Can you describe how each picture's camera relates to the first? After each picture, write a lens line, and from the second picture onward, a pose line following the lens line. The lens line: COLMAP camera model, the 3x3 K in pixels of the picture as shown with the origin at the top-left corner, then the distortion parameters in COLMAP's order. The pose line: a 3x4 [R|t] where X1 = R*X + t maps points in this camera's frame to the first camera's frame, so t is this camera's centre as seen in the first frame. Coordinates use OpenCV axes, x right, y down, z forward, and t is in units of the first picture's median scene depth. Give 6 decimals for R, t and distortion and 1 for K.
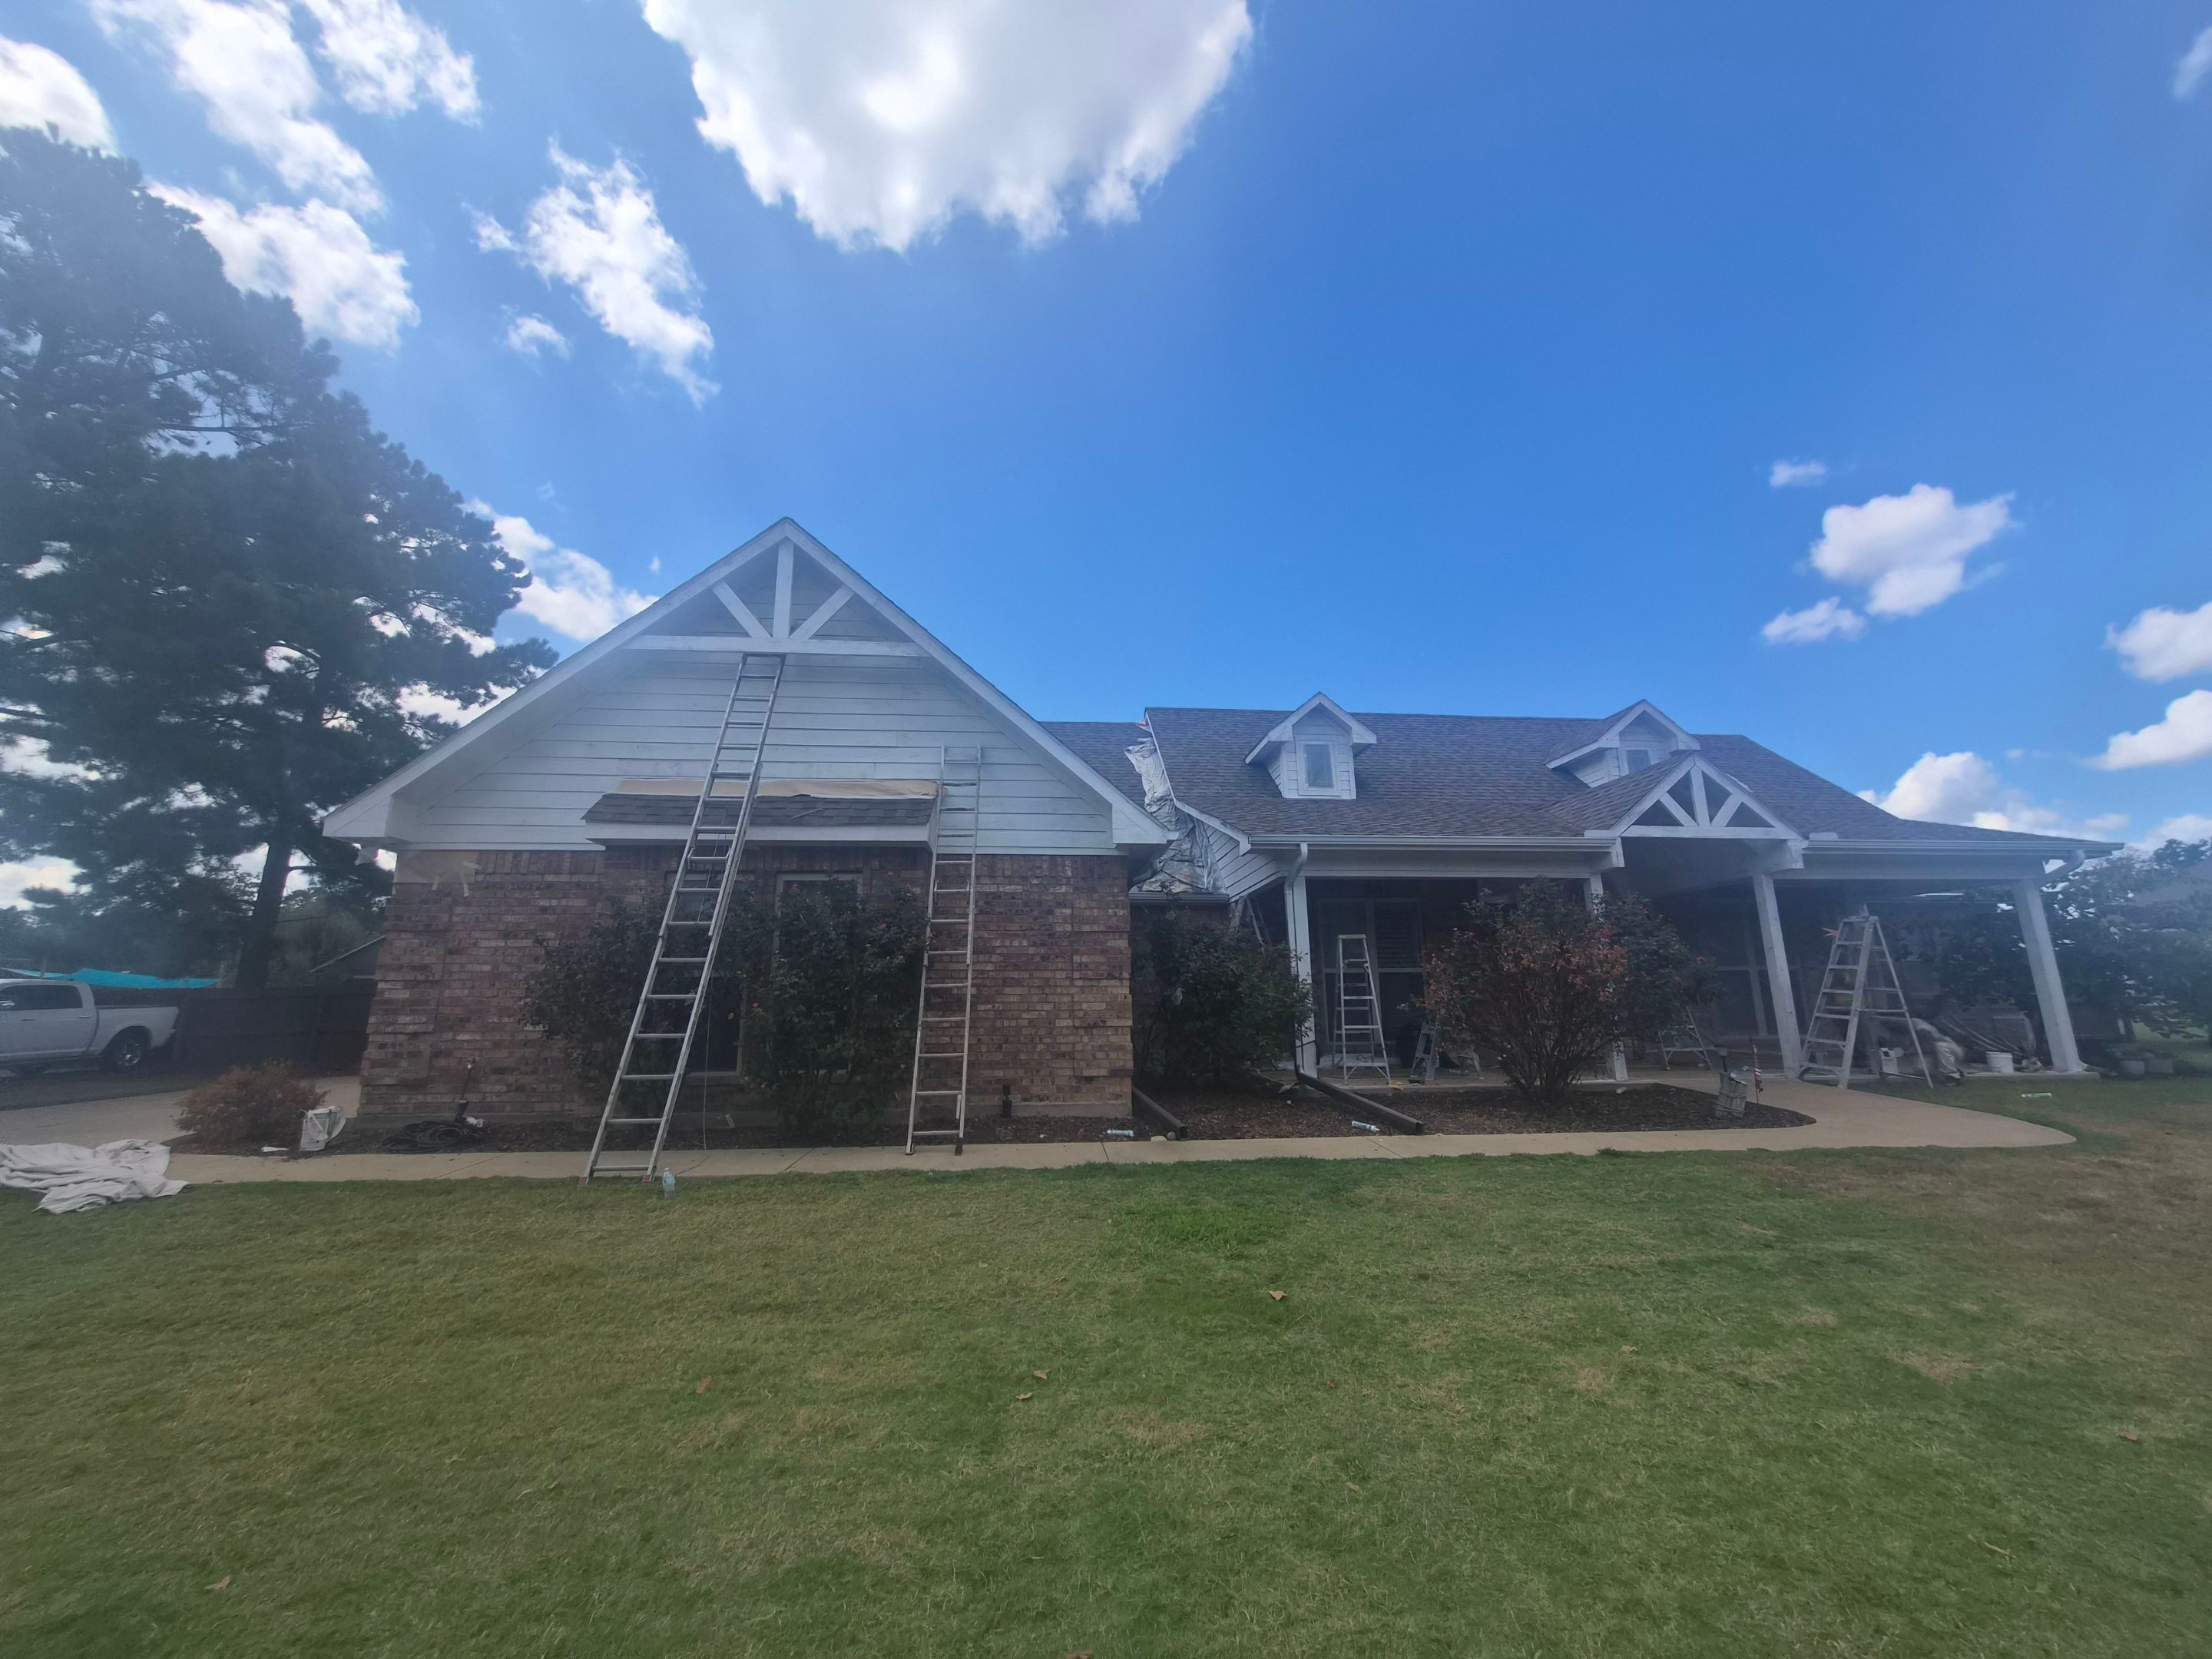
lens RADIAL K [[866.8, 0, 1104.5], [0, 866.8, 827.8], [0, 0, 1]] dist [0.006601, -0.001445]
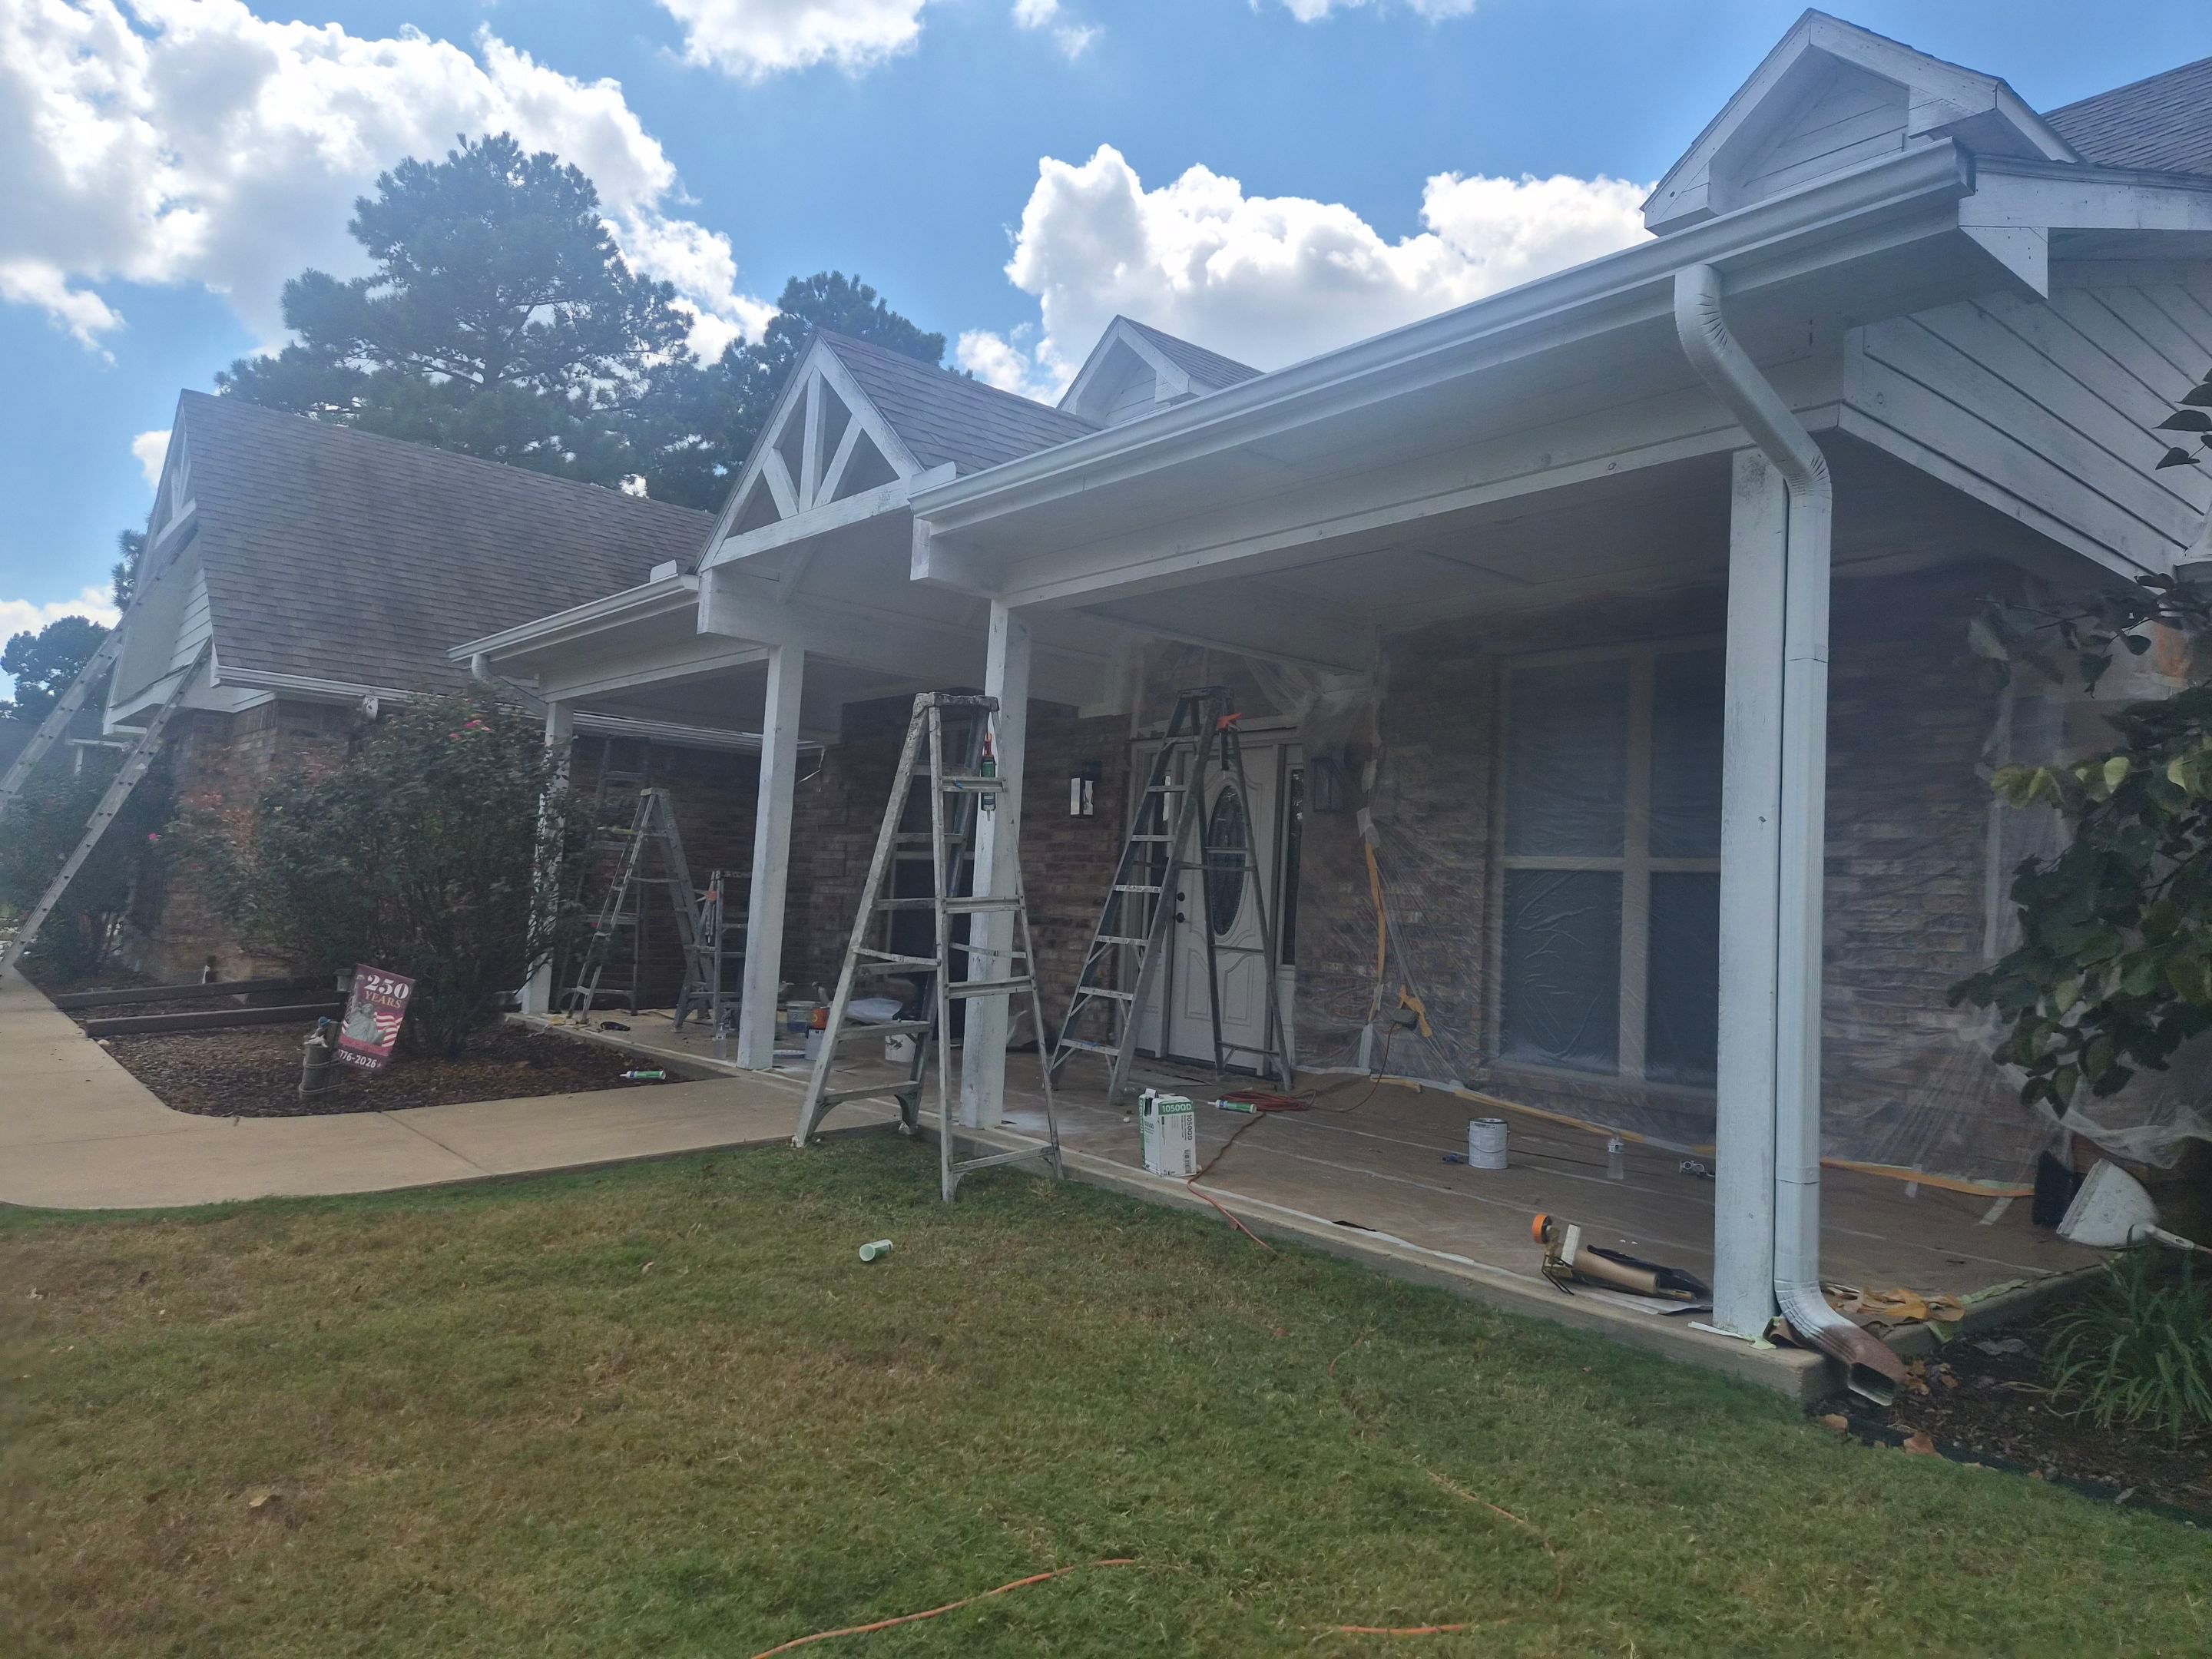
lens RADIAL K [[1471.4, 0, 1111.8], [0, 1471.4, 803.5], [0, 0, 1]] dist [0.067617, -0.025567]
pose [[0.558237, -0.023091, -0.829360, 1.330320], [0.100961, 0.994075, 0.040280, 0.123356], [0.823516, -0.106218, 0.557261, 0.680245]]
